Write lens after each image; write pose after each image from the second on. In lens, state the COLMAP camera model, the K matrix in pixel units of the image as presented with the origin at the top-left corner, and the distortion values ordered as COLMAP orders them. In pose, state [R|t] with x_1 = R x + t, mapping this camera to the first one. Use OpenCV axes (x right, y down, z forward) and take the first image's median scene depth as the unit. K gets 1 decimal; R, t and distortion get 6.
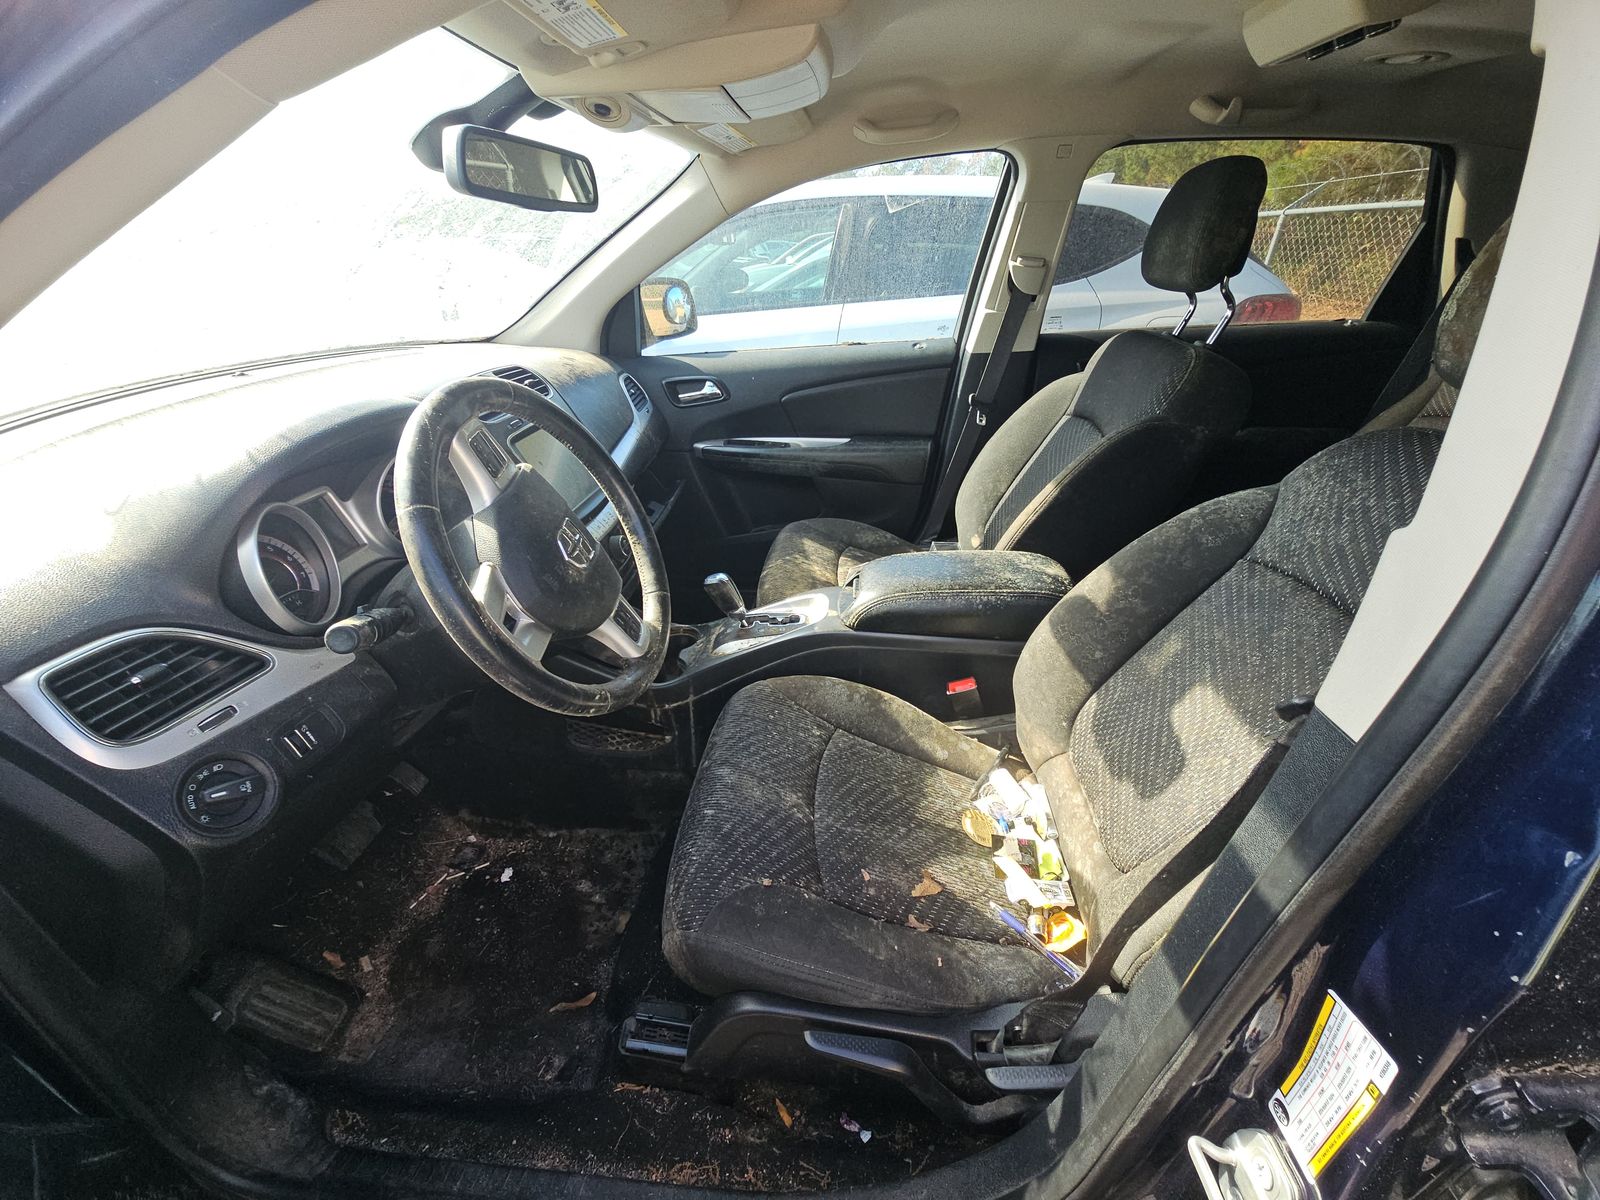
lens RADIAL K [[648.6, 0, 799.3], [0, 648.6, 566.1], [0, 0, 1]] dist [-0.010397, -0.000052]
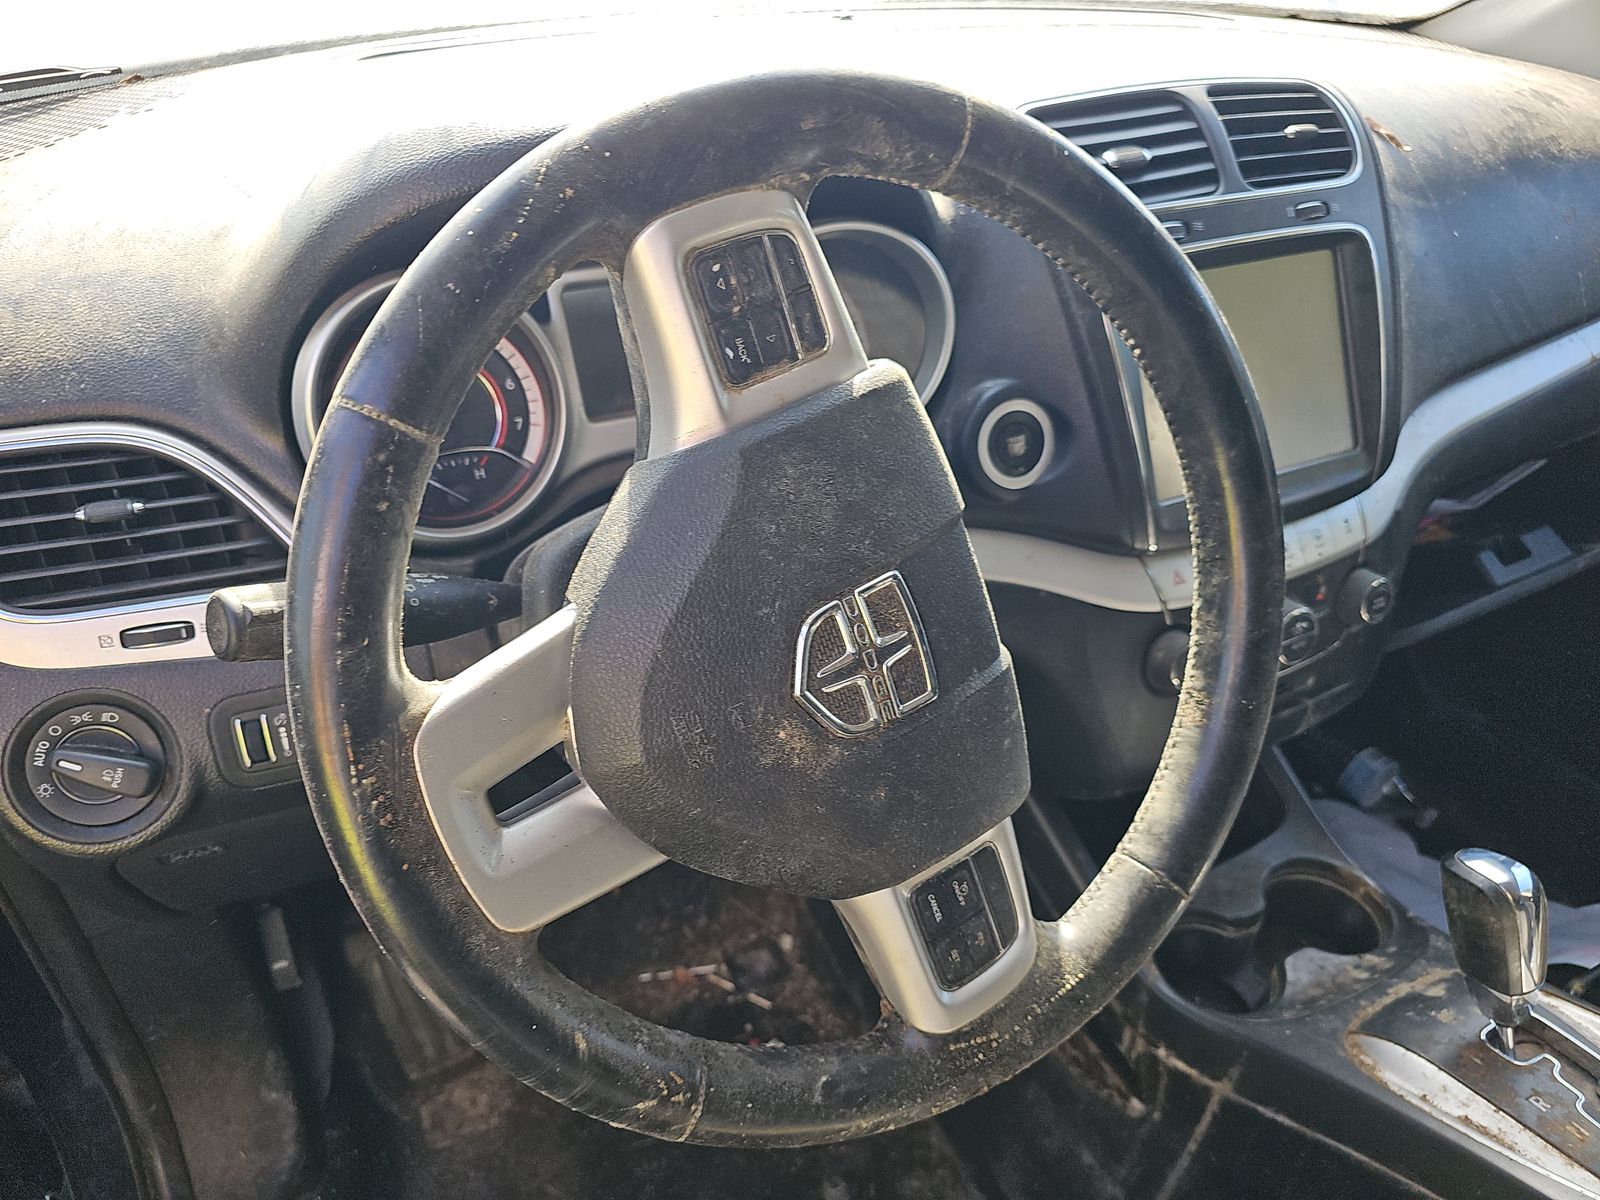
lens RADIAL K [[1074.8, 0, 760.2], [0, 1074.8, 599.8], [0, 0, 1]] dist [0.001207, -0.016021]
pose [[0.520360, 0.484265, -0.703358, -0.011030], [-0.378629, 0.869107, 0.318265, -0.118602], [0.765418, 0.100699, 0.635606, 0.363249]]
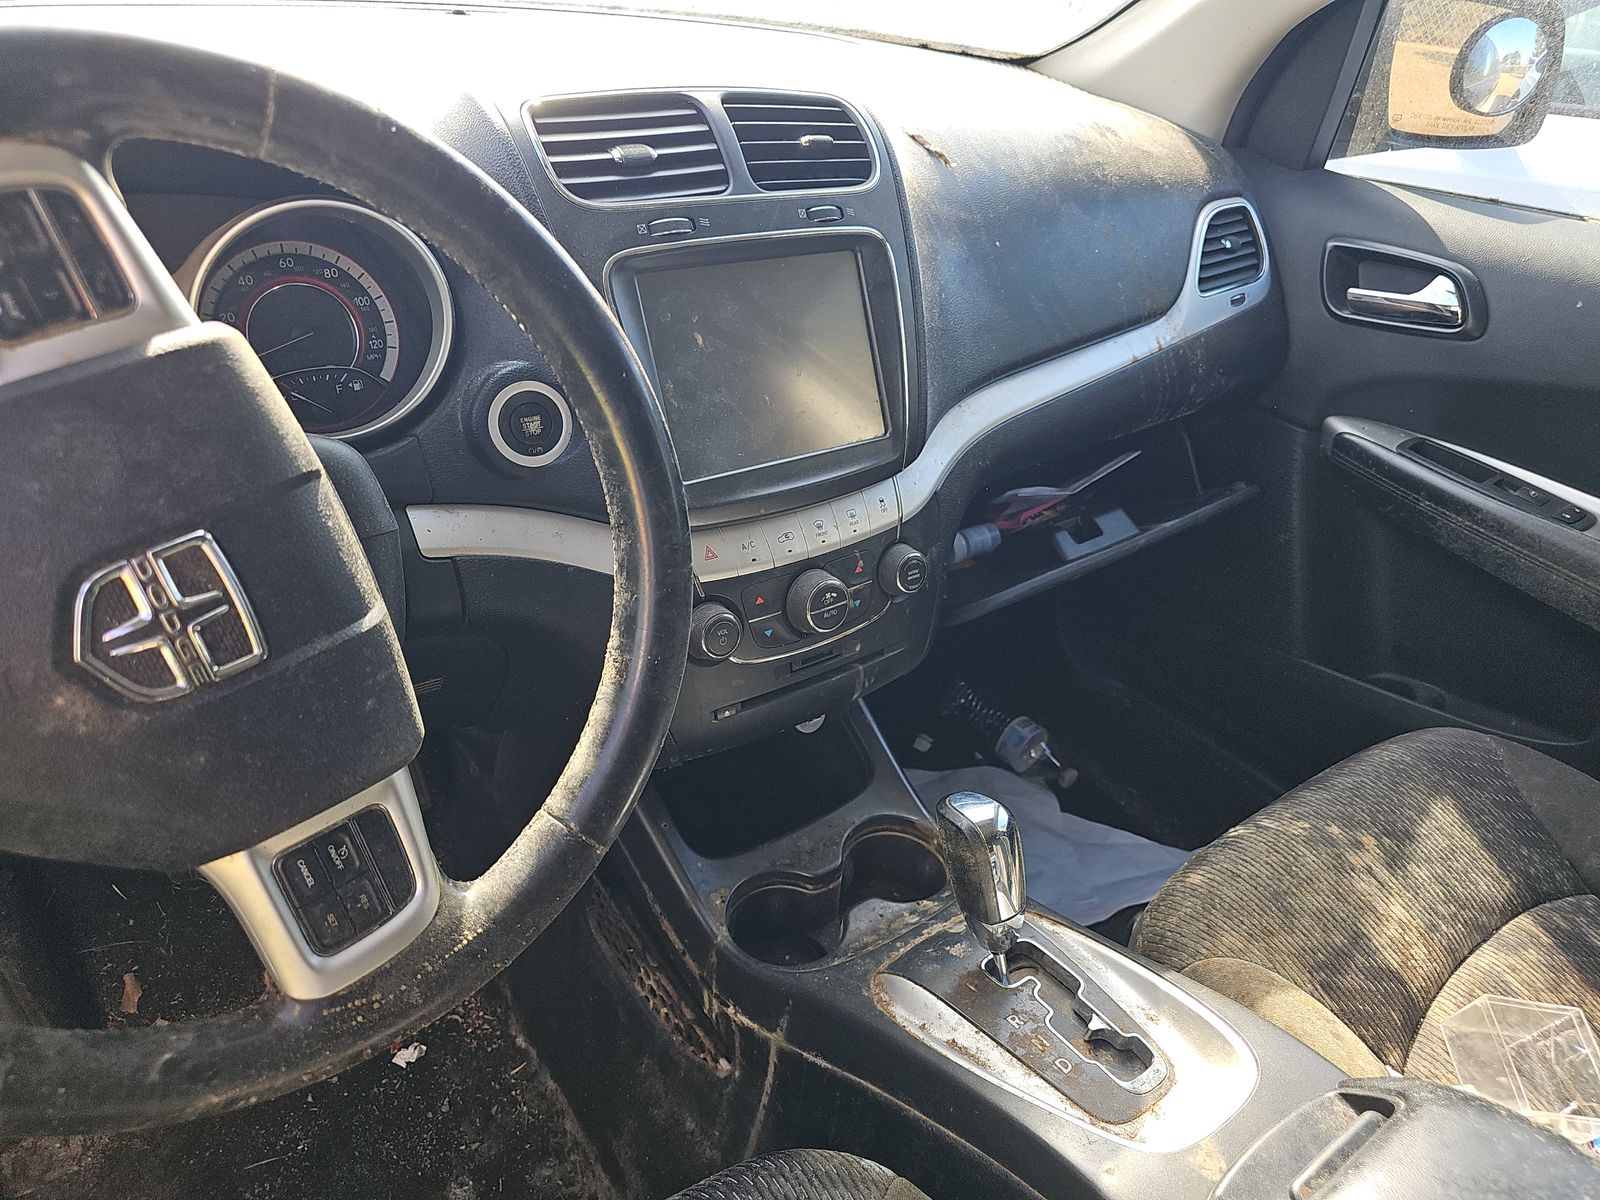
lens RADIAL K [[1063.7, 0, 799.6], [0, 1063.7, 574.4], [0, 0, 1]] dist [0.021089, -0.029798]
pose [[0.659243, 0.452931, -0.600210, 0.088496], [-0.411355, 0.885427, 0.216348, -0.167379], [0.629433, 0.104273, 0.770027, 0.460269]]
